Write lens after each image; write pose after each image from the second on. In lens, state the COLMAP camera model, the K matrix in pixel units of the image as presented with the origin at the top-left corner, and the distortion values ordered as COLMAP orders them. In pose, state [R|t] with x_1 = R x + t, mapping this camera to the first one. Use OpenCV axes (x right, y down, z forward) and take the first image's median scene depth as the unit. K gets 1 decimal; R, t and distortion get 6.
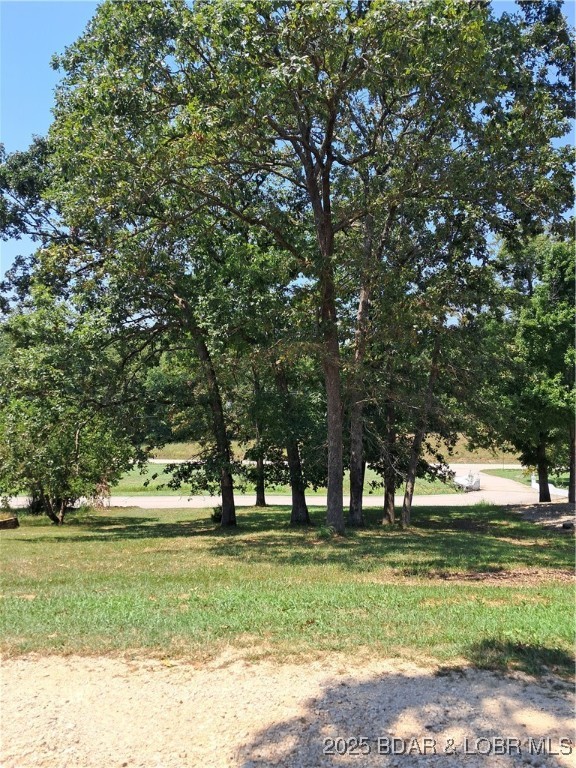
lens RADIAL K [[610.4, 0, 287.6], [0, 610.4, 388.9], [0, 0, 1]] dist [0.007173, -0.002085]
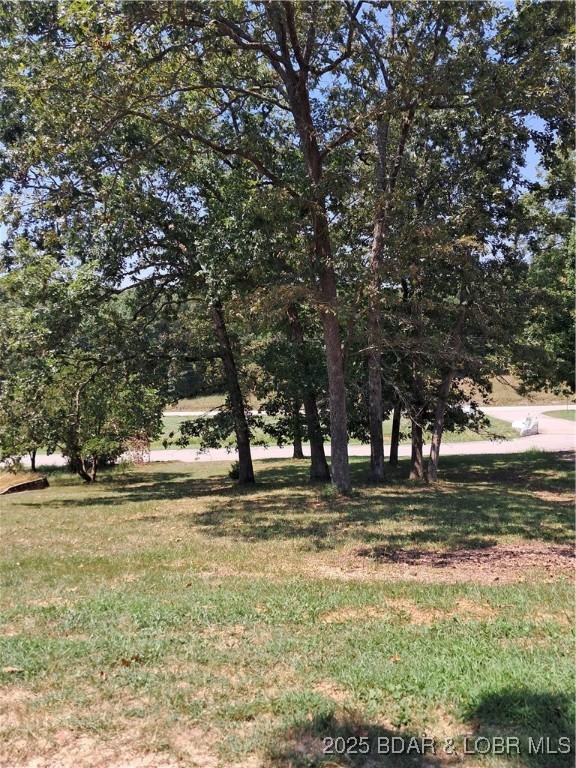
lens RADIAL K [[602.4, 0, 288.0], [0, 602.4, 384.0], [0, 0, 1]] dist [0.036725, -0.006633]
pose [[0.993573, -0.036211, -0.107242, 0.070045], [0.044318, 0.996257, 0.074210, 0.000282], [0.104153, -0.078486, 0.991460, 0.066862]]
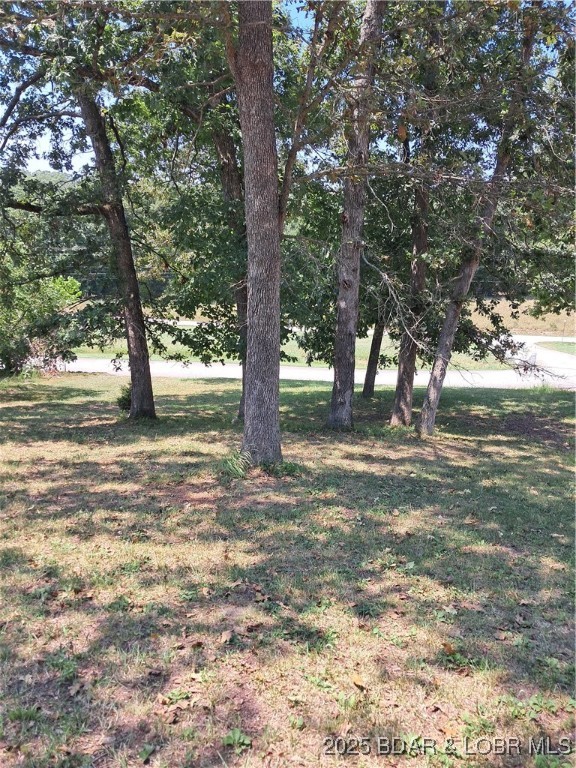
lens RADIAL K [[602.4, 0, 288.0], [0, 602.4, 384.0], [0, 0, 1]] dist [0.036725, -0.006633]
pose [[0.996653, 0.037574, -0.072602, 0.090085], [-0.021709, 0.977873, 0.208072, 0.055438], [0.078813, -0.205799, 0.975415, 0.390306]]
